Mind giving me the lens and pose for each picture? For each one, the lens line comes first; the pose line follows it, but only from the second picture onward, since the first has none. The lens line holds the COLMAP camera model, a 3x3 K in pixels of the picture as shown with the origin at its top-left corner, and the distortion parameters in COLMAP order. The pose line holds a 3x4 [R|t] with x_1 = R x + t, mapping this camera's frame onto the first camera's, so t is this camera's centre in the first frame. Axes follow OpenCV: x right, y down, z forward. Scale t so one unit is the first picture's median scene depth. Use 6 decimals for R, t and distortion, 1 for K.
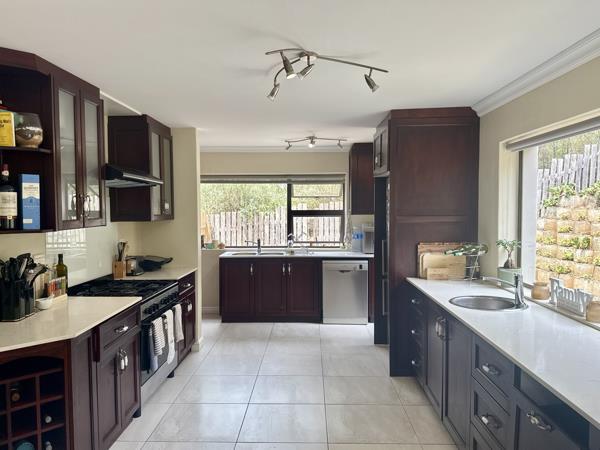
lens RADIAL K [[459.4, 0, 287.3], [0, 459.4, 226.4], [0, 0, 1]] dist [0.006999, -0.006039]
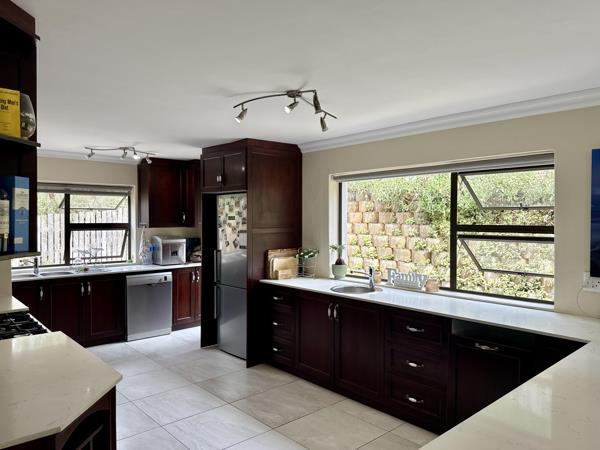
lens RADIAL K [[430.2, 0, 312.4], [0, 430.2, 222.9], [0, 0, 1]] dist [0.088088, -0.138292]
pose [[0.693032, -0.000548, 0.720907, -0.518277], [0.025069, 0.999413, -0.023340, -0.008571], [-0.720471, 0.034248, 0.692639, 0.136612]]
